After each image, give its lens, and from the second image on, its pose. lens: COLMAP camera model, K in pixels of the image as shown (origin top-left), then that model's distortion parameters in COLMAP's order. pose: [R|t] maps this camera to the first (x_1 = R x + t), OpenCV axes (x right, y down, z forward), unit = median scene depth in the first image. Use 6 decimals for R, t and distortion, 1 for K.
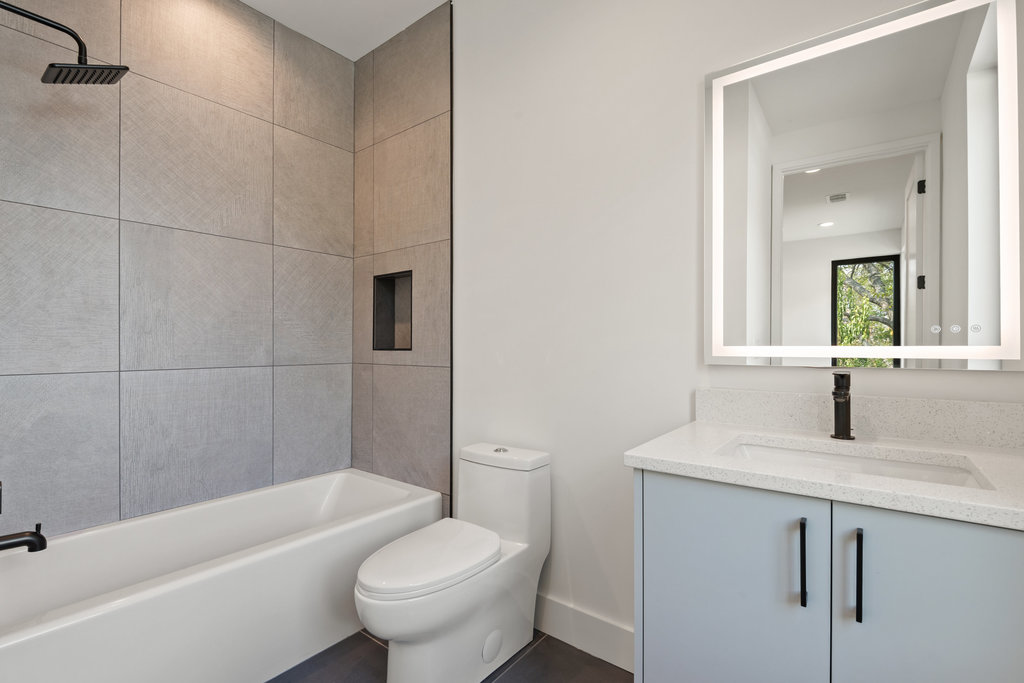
lens RADIAL K [[468.4, 0, 512.0], [0, 468.4, 341.5], [0, 0, 1]] dist [-0.001627, -0.000583]
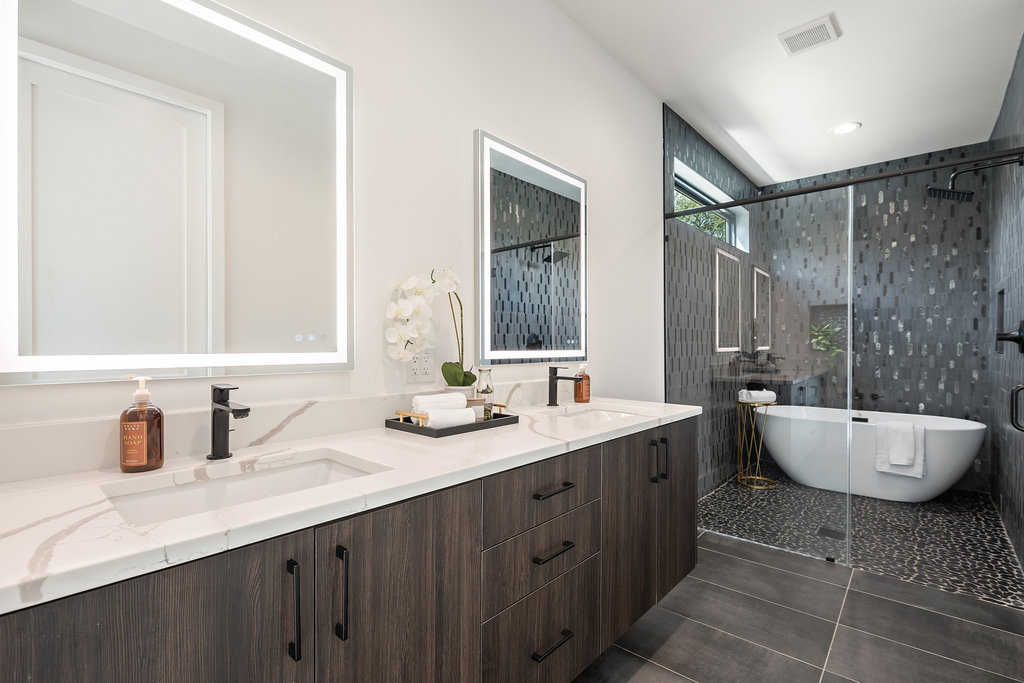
lens RADIAL K [[468.4, 0, 512.0], [0, 468.4, 341.5], [0, 0, 1]] dist [-0.001627, -0.000583]
pose [[0.065847, 0.019695, 0.997635, -0.808762], [0.002896, 0.999797, -0.019929, 0.009259], [-0.997826, 0.004201, 0.065777, 0.863646]]
